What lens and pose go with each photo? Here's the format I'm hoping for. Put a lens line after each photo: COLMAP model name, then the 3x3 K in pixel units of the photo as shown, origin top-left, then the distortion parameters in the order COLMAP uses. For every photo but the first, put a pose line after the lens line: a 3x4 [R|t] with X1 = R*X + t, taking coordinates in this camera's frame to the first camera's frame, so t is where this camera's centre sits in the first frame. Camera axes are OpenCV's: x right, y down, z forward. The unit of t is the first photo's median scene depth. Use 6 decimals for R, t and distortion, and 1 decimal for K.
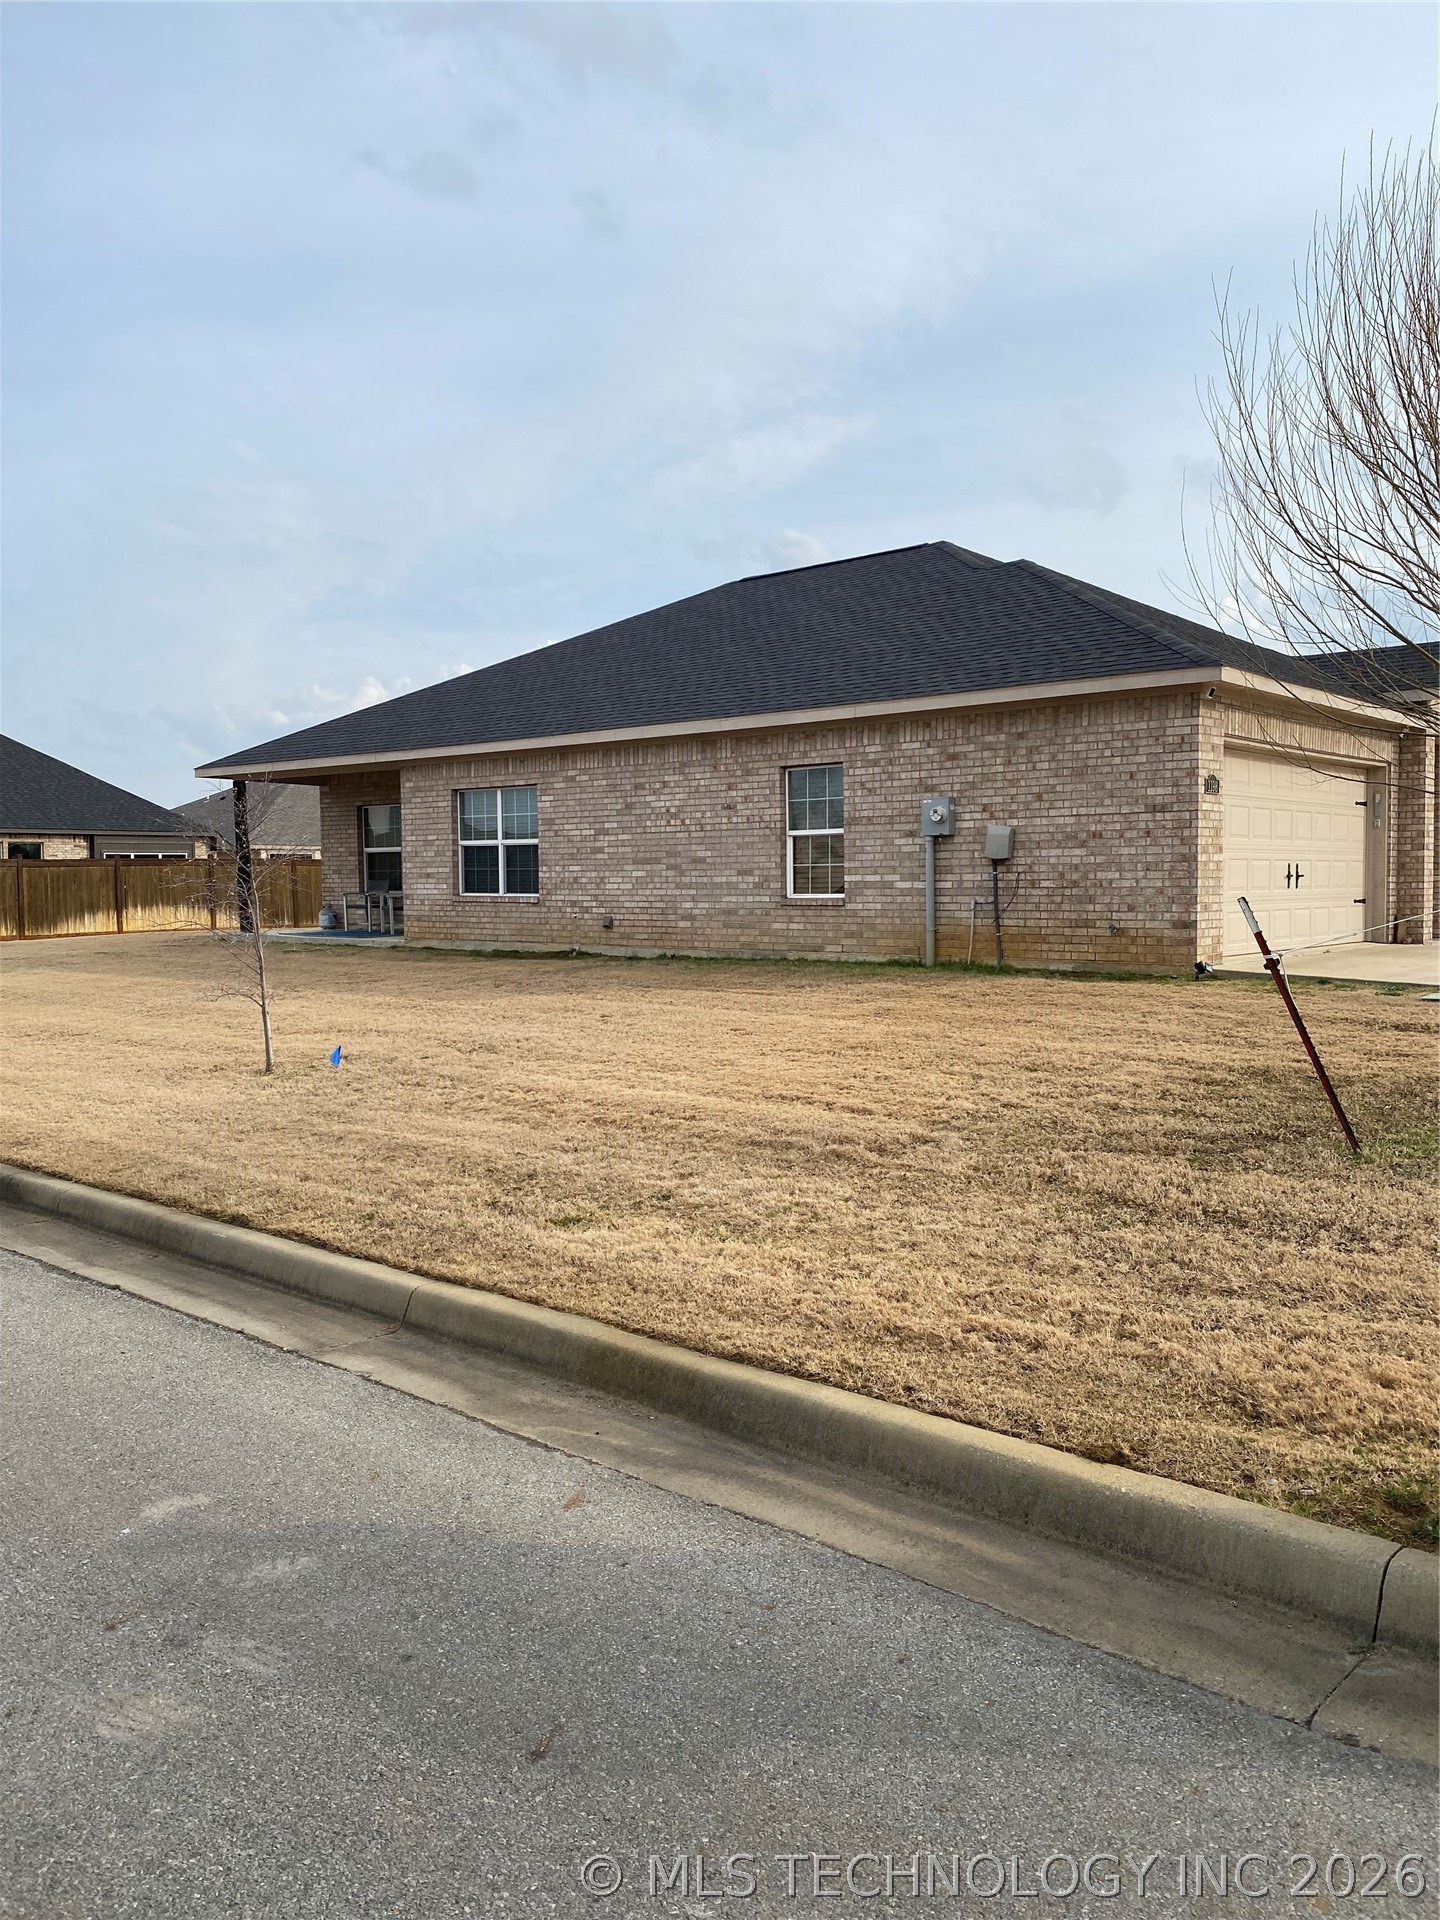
lens RADIAL K [[1470.3, 0, 730.9], [0, 1470.3, 955.0], [0, 0, 1]] dist [0.168334, -0.511356]
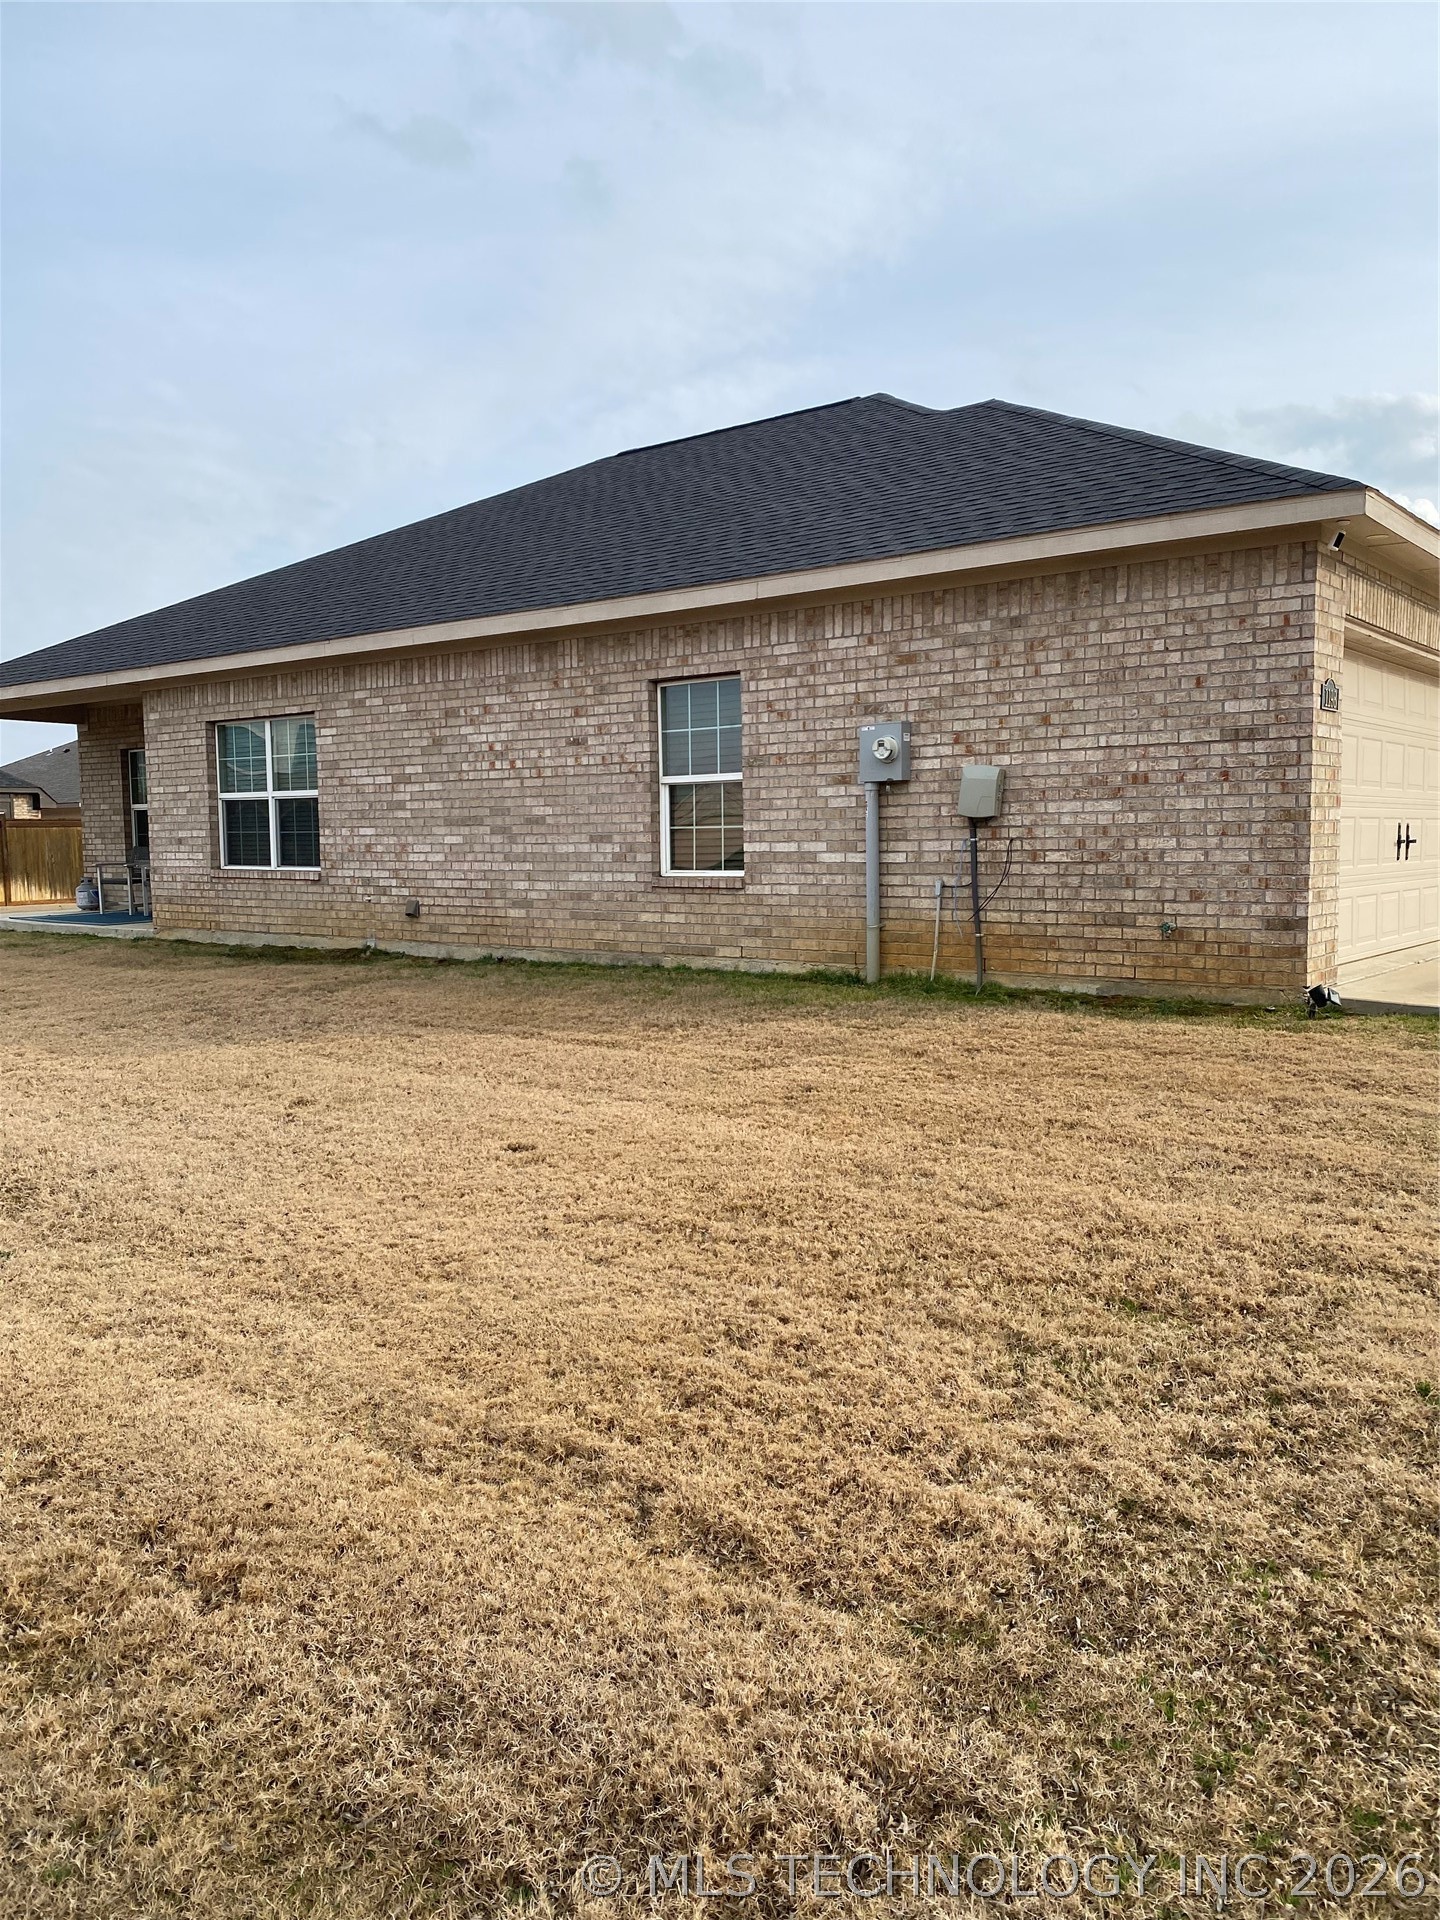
lens RADIAL K [[1471.4, 0, 724.1], [0, 1471.4, 975.8], [0, 0, 1]] dist [0.091813, -0.174605]
pose [[0.998909, -0.007675, 0.046070, 0.038024], [0.005738, 0.999100, 0.042025, -0.022591], [-0.046351, -0.041715, 0.998054, 0.342195]]
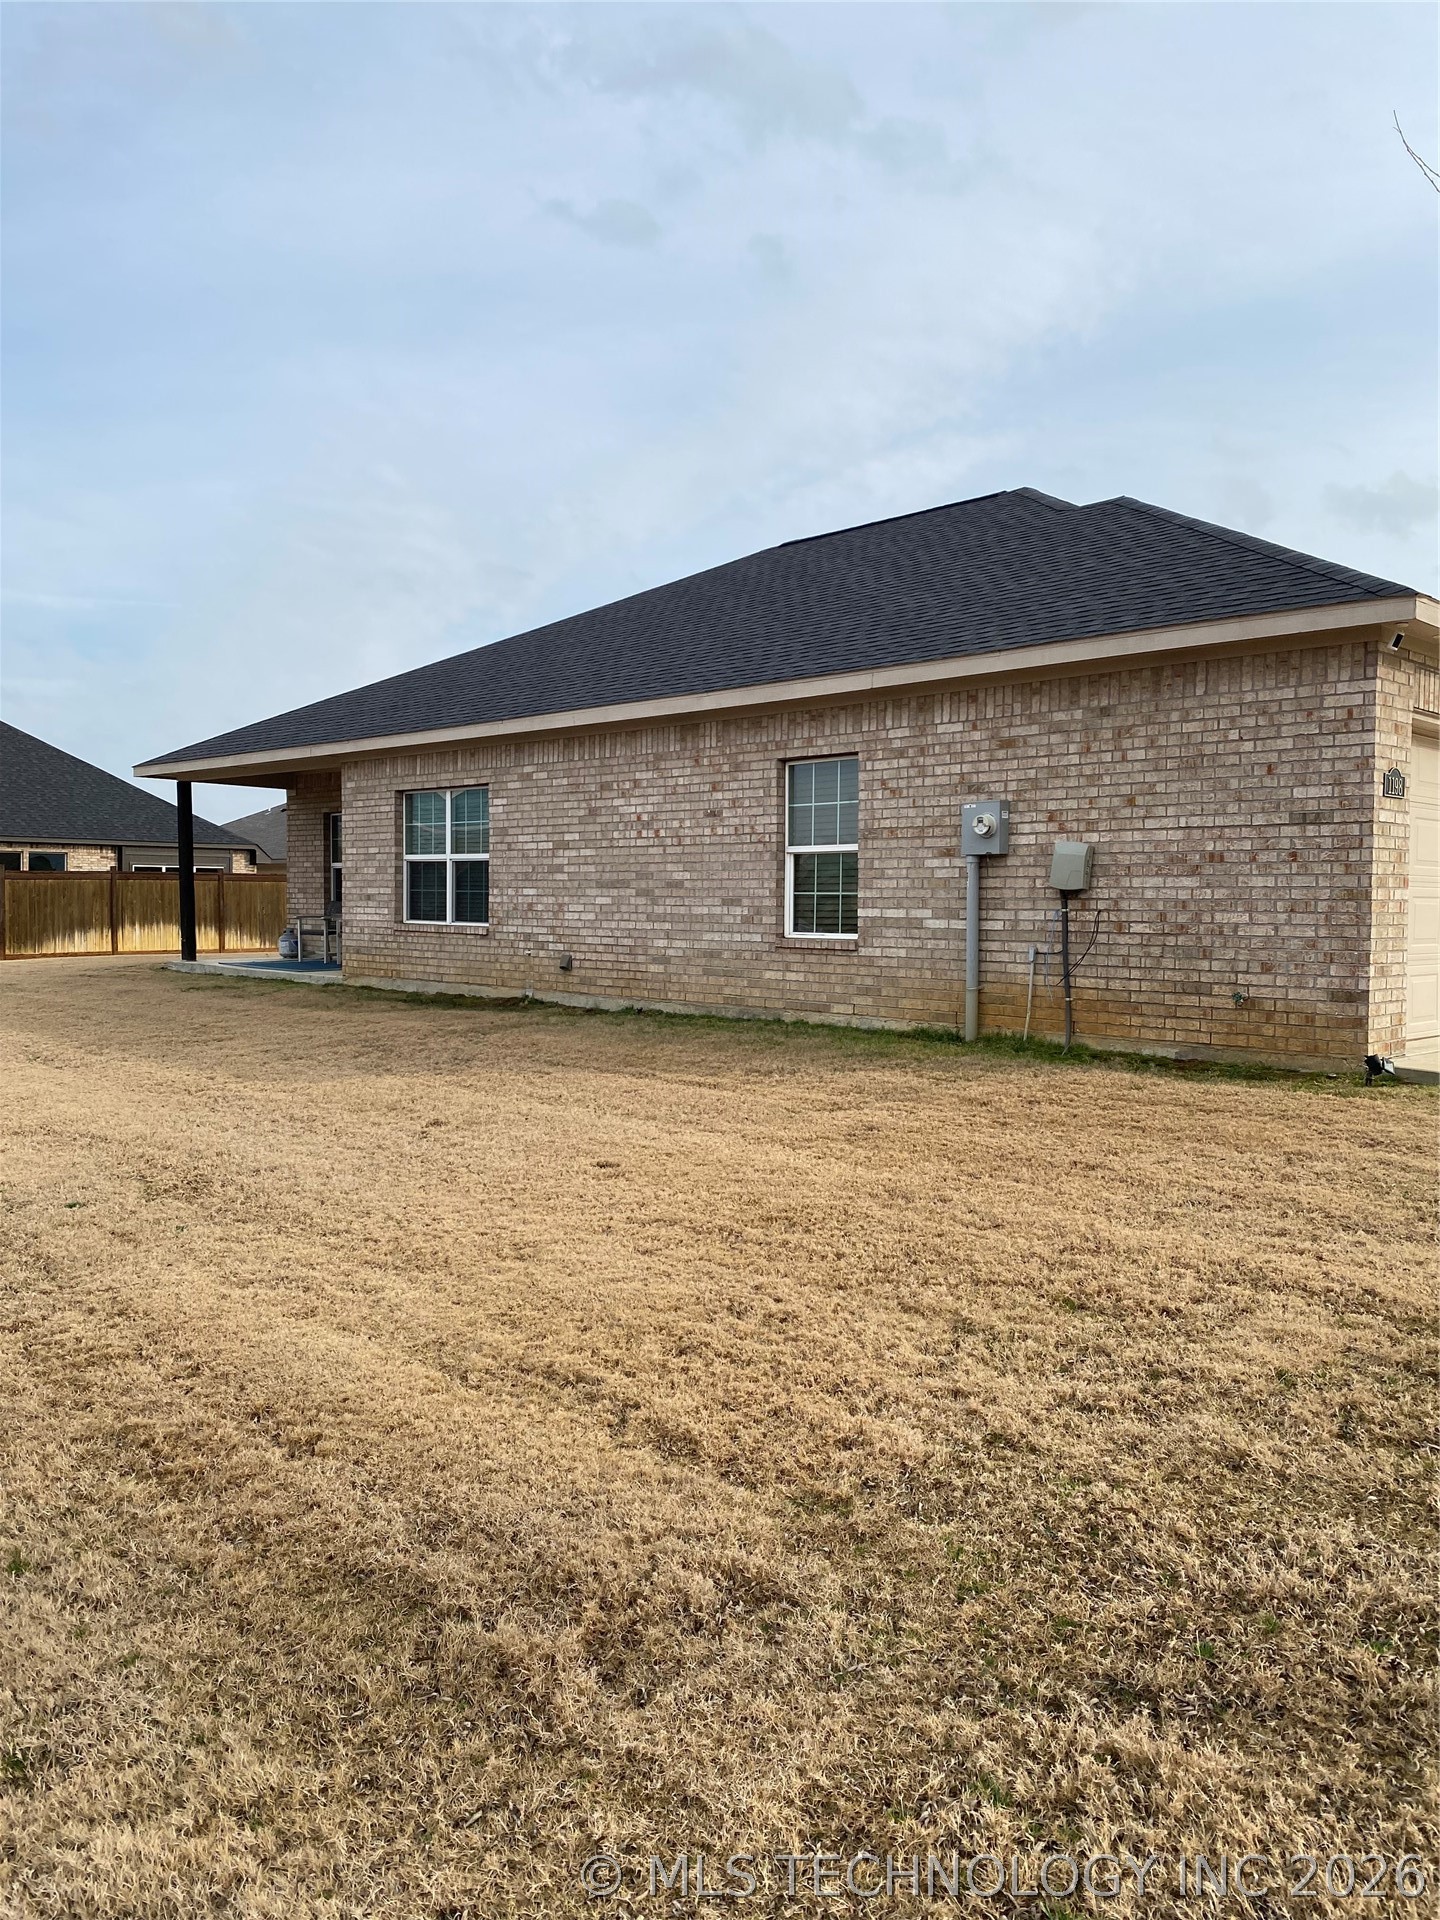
lens RADIAL K [[1470.3, 0, 730.9], [0, 1470.3, 955.0], [0, 0, 1]] dist [0.168334, -0.511356]
pose [[0.996958, 0.020223, -0.075270, 0.071724], [-0.021335, 0.999674, -0.014009, -0.020387], [0.074963, 0.015573, 0.997065, 0.281863]]
